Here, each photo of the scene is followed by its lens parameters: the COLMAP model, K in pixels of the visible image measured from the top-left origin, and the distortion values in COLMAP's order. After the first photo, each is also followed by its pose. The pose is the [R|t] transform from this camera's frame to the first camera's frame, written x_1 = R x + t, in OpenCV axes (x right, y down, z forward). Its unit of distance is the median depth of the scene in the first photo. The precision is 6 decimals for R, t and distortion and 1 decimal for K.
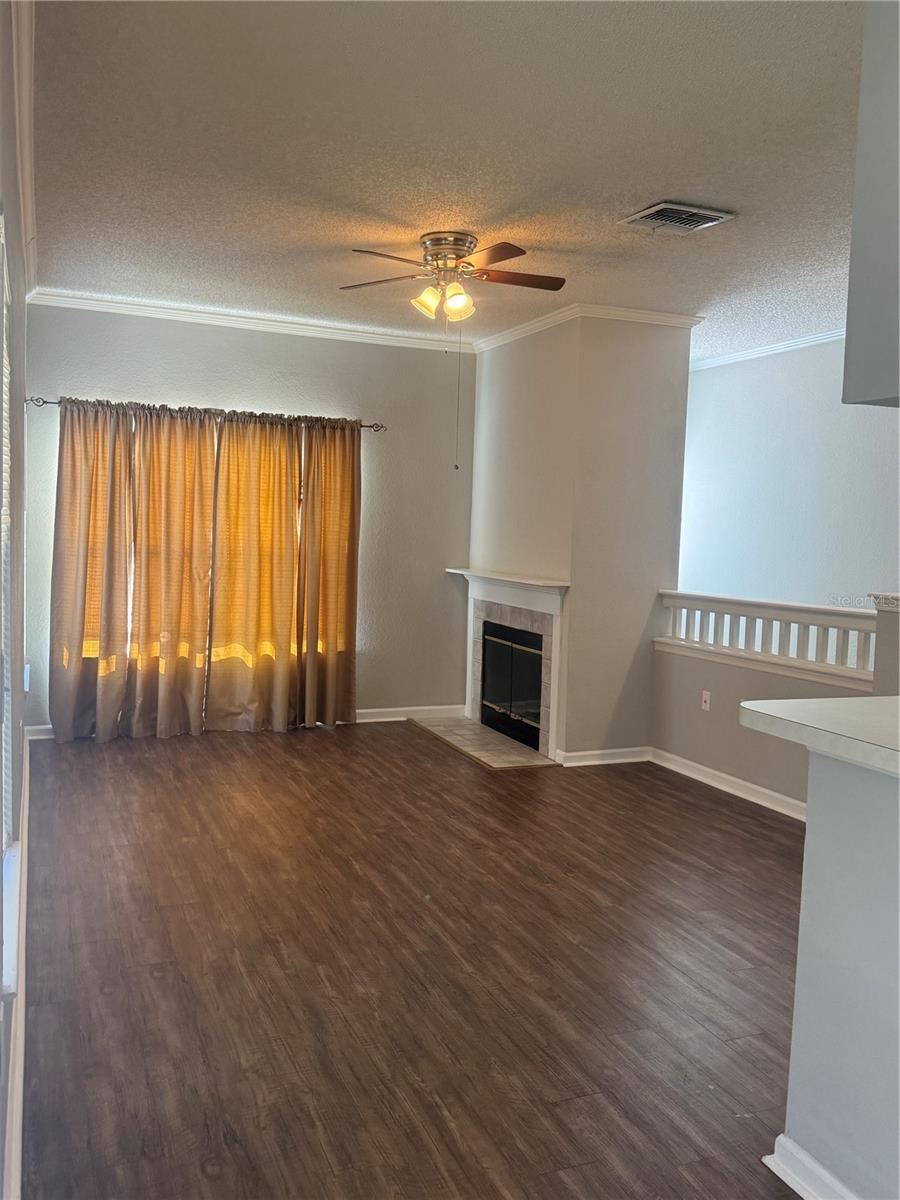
lens RADIAL K [[977.6, 0, 450.0], [0, 977.6, 600.0], [0, 0, 1]] dist [0.133715, -0.254242]
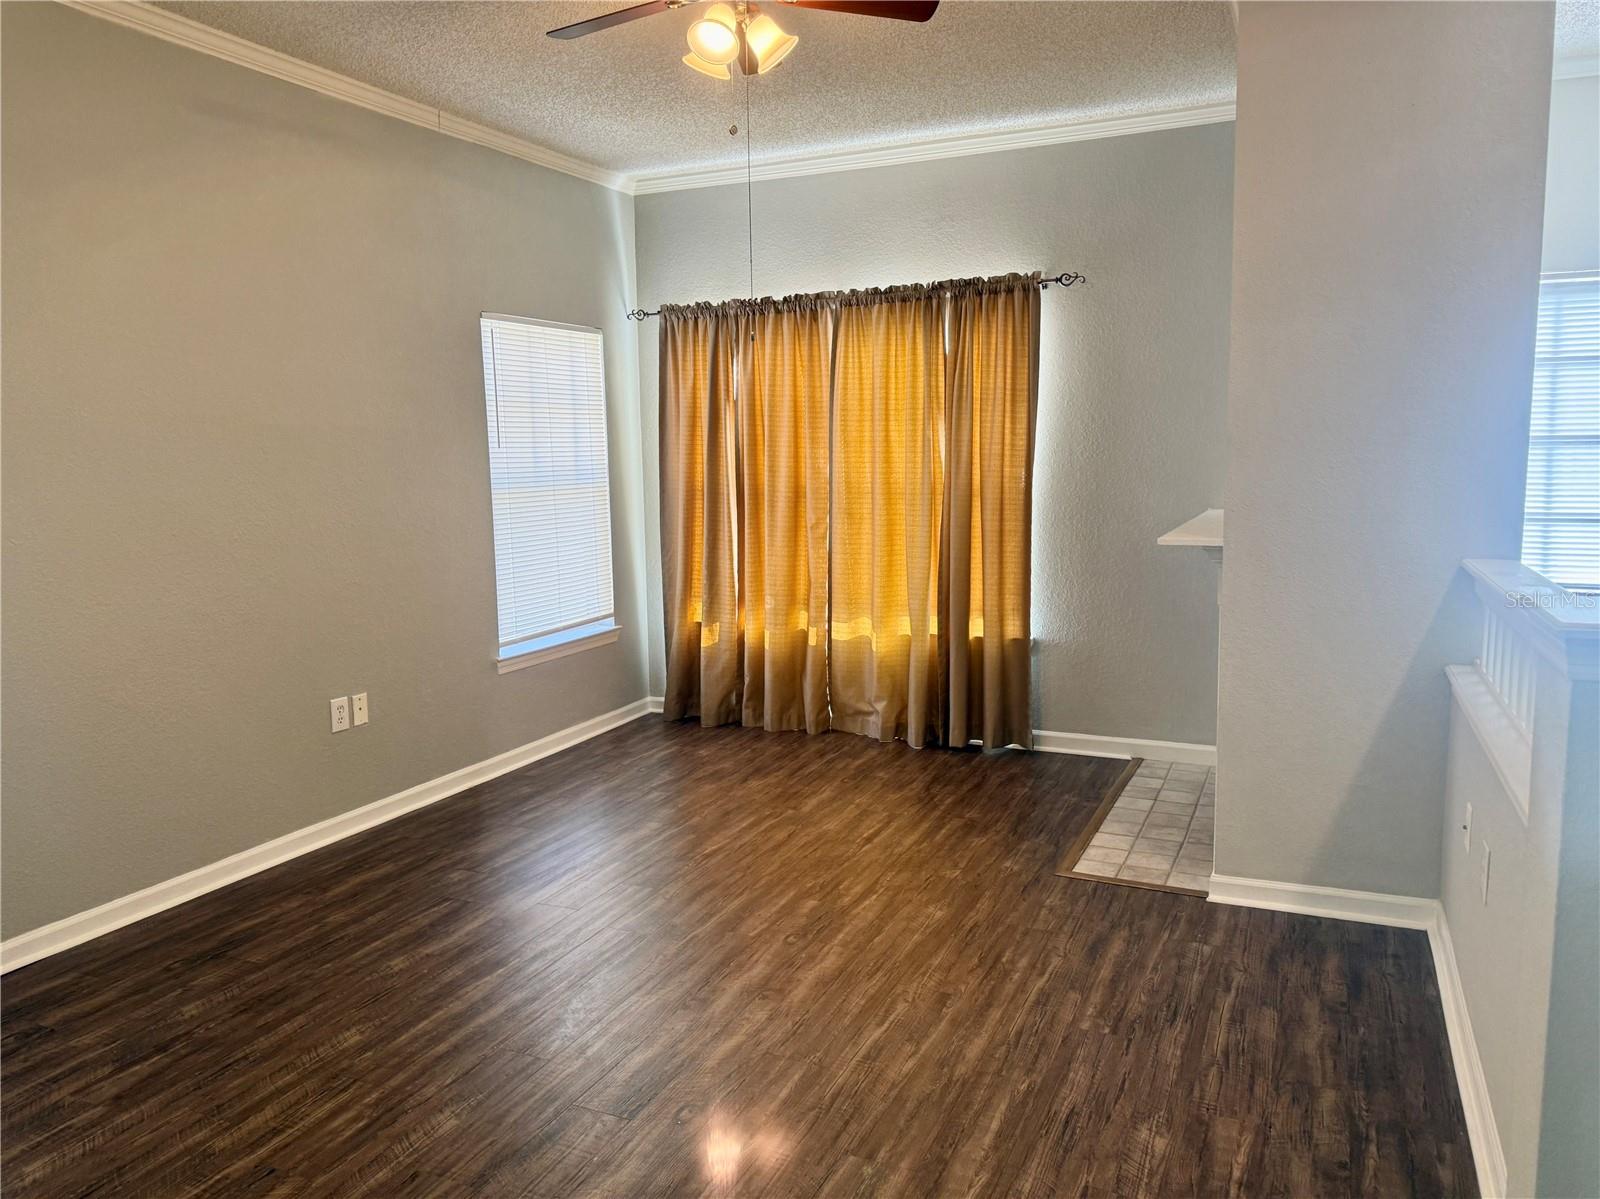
lens RADIAL K [[1130.4, 0, 797.8], [0, 1130.4, 626.5], [0, 0, 1]] dist [0.053783, -0.077941]
pose [[0.670202, 0.072445, -0.738635, 0.382198], [-0.011742, 0.996135, 0.087046, -0.021595], [0.742086, -0.049666, 0.668462, 0.422702]]
